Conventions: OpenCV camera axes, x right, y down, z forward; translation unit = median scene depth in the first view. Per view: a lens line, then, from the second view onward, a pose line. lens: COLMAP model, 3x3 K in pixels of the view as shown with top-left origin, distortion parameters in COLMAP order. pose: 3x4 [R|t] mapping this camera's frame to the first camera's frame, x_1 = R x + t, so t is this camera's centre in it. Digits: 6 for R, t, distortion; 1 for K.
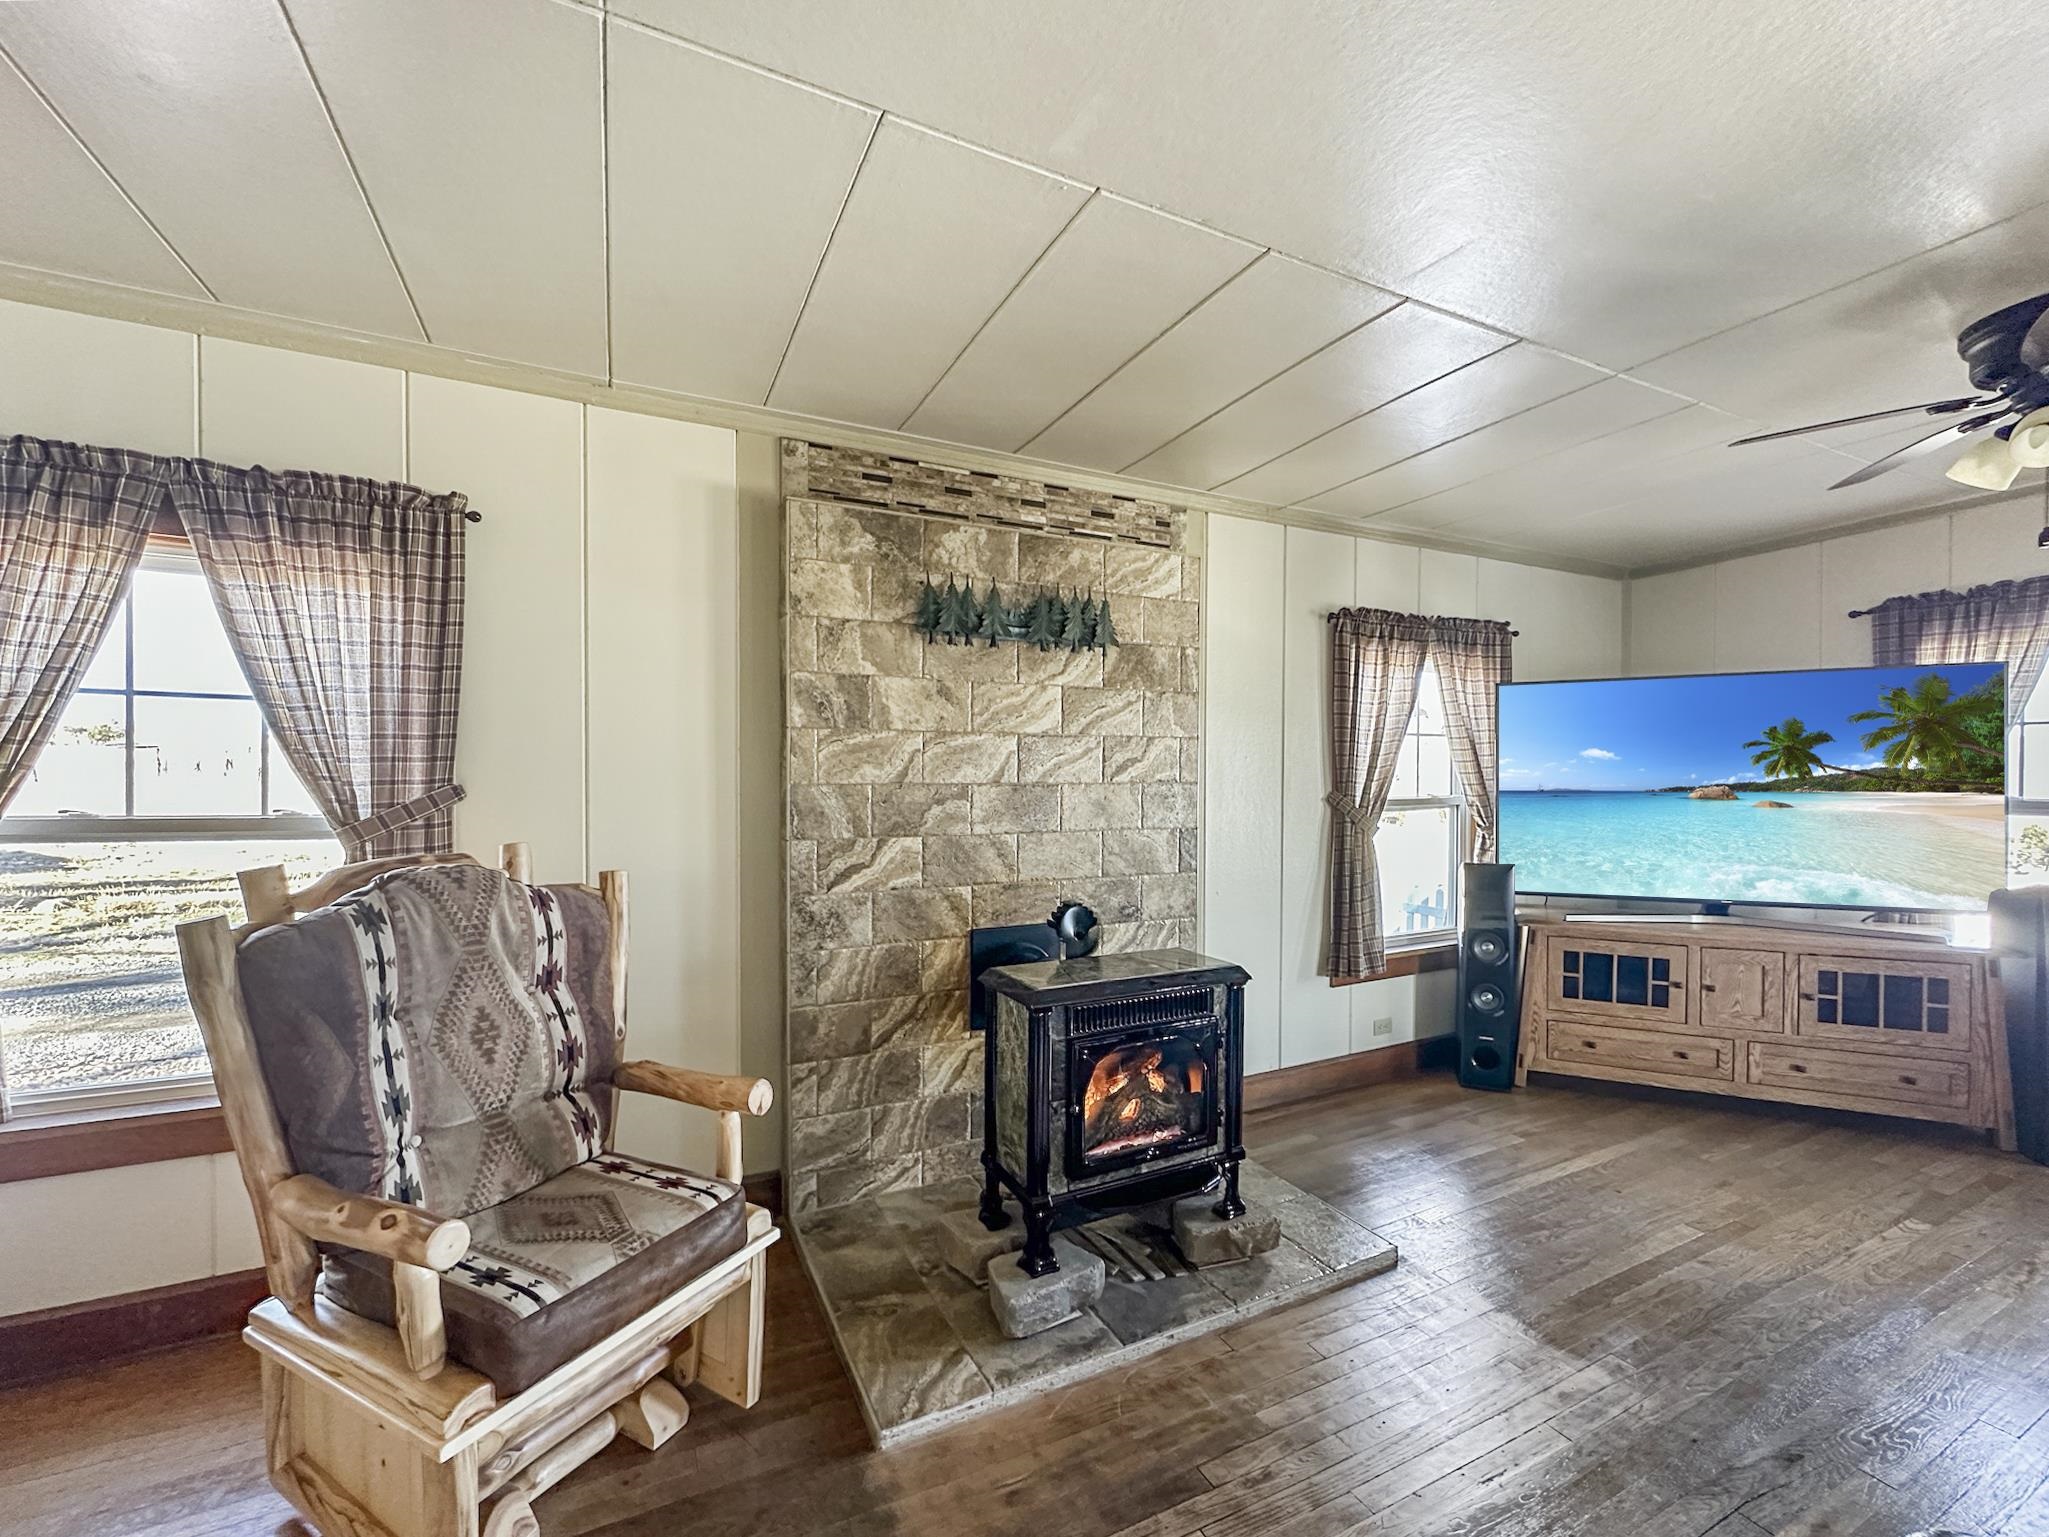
lens RADIAL K [[826.9, 0, 1019.1], [0, 826.9, 778.6], [0, 0, 1]] dist [-0.009542, 0.004109]
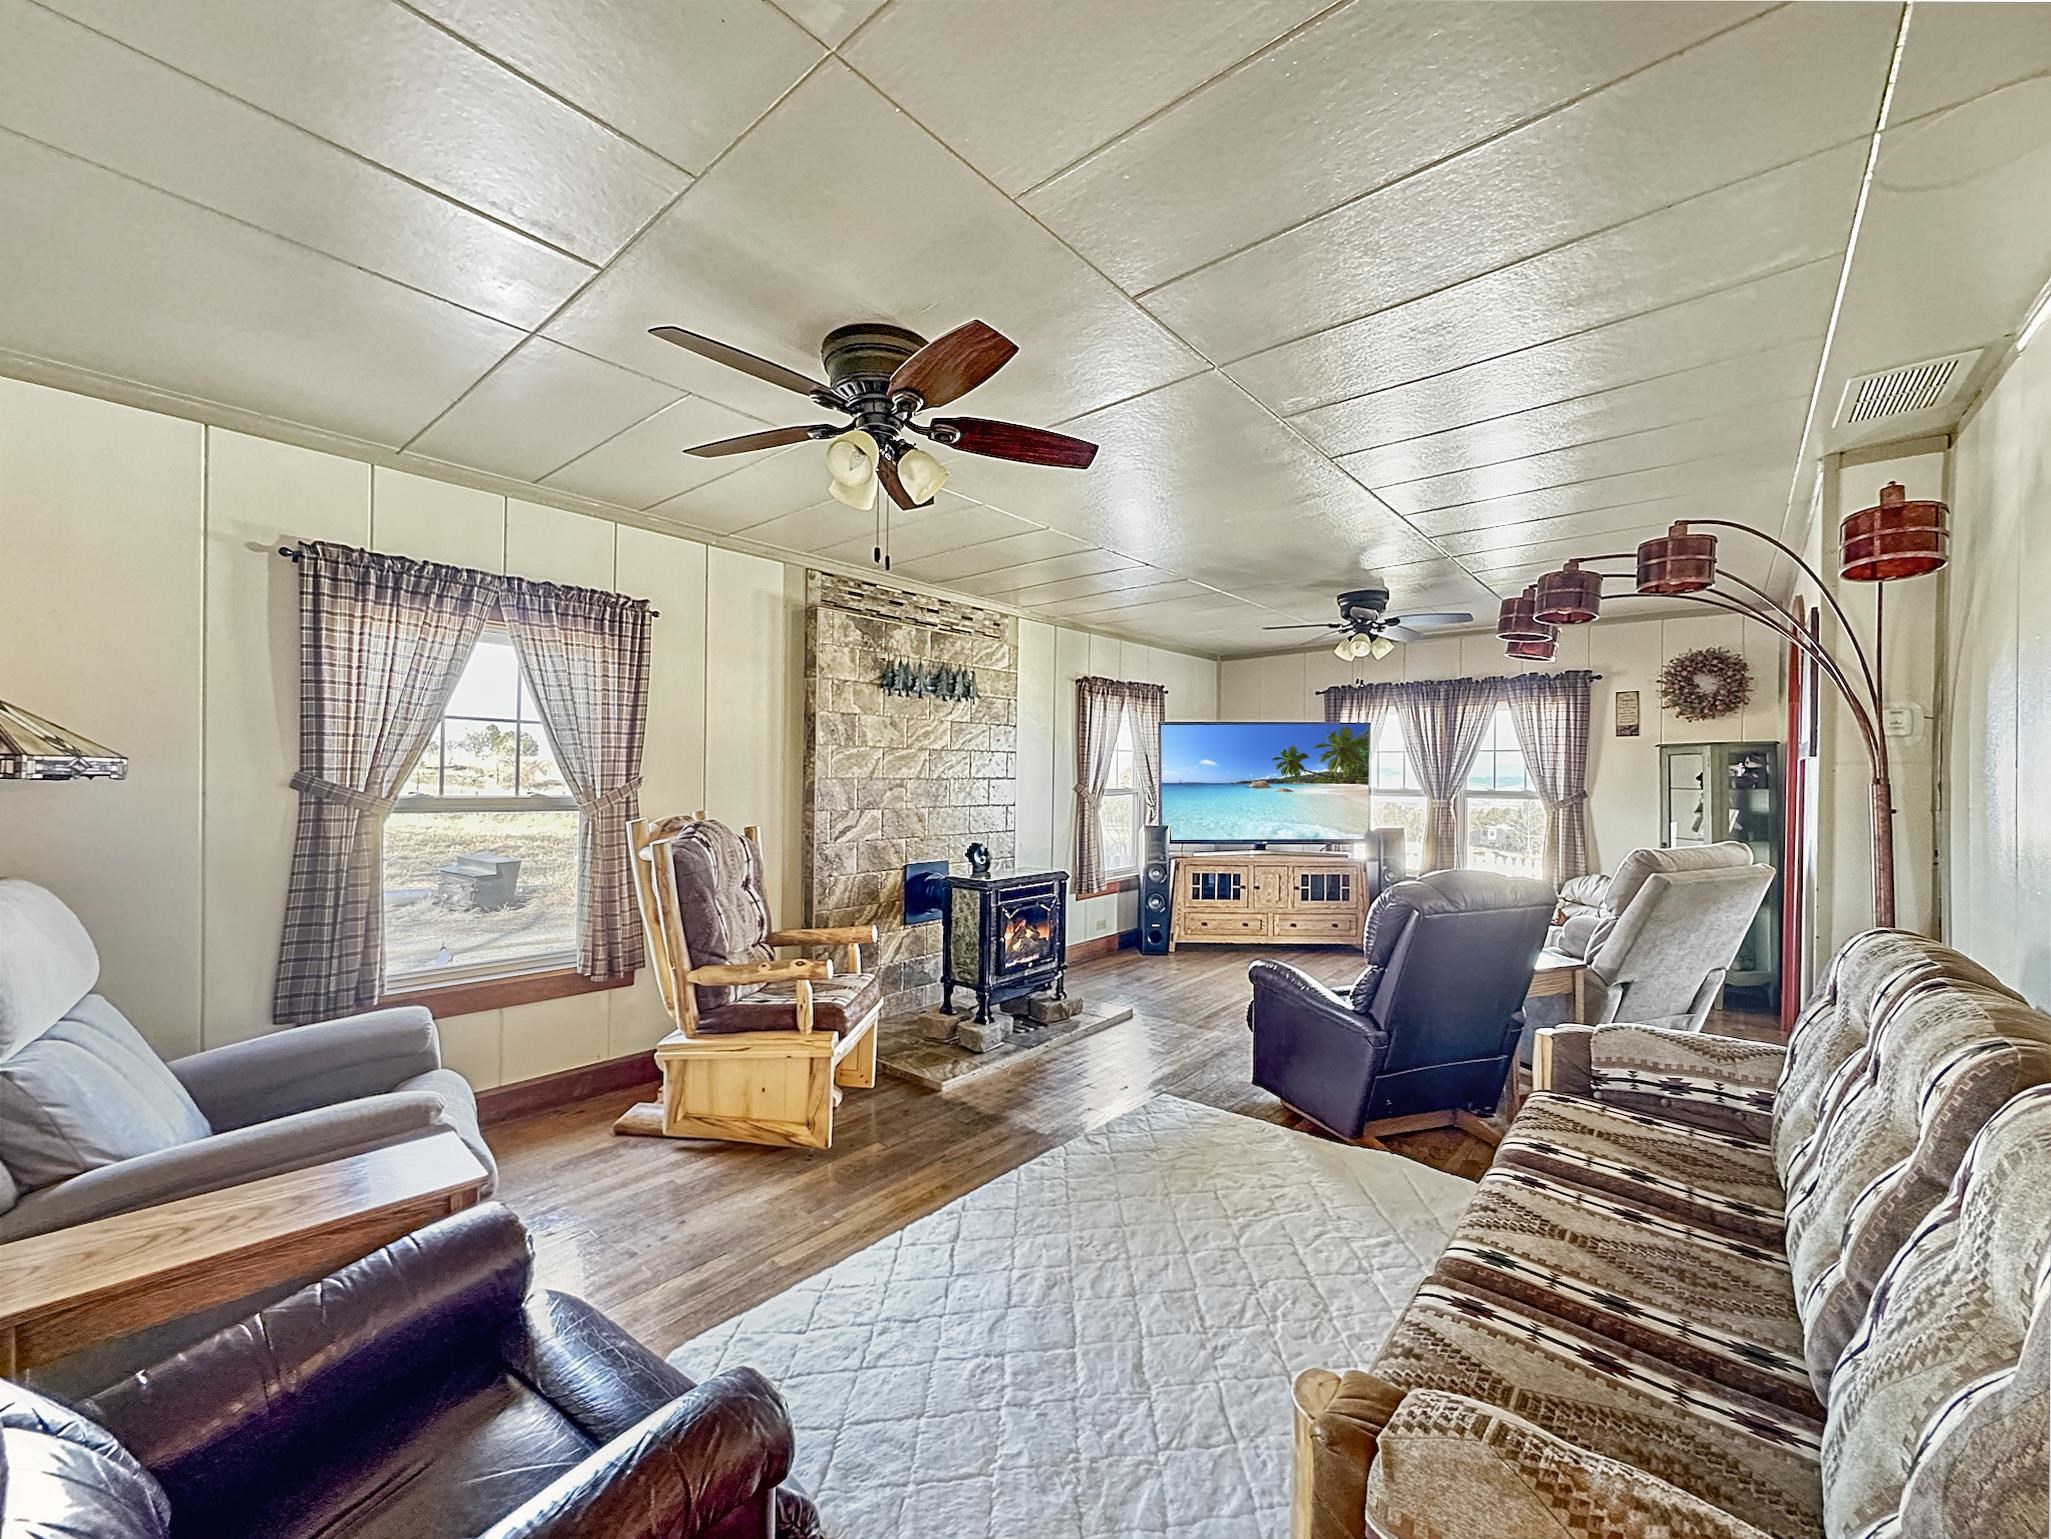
lens RADIAL K [[827.7, 0, 1020.1], [0, 827.7, 779.6], [0, 0, 1]] dist [-0.009542, 0.004109]
pose [[0.915370, 0.001346, 0.402611, -0.511092], [-0.000908, 0.999999, -0.001278, 0.010667], [-0.402612, 0.000804, 0.915370, -0.622925]]
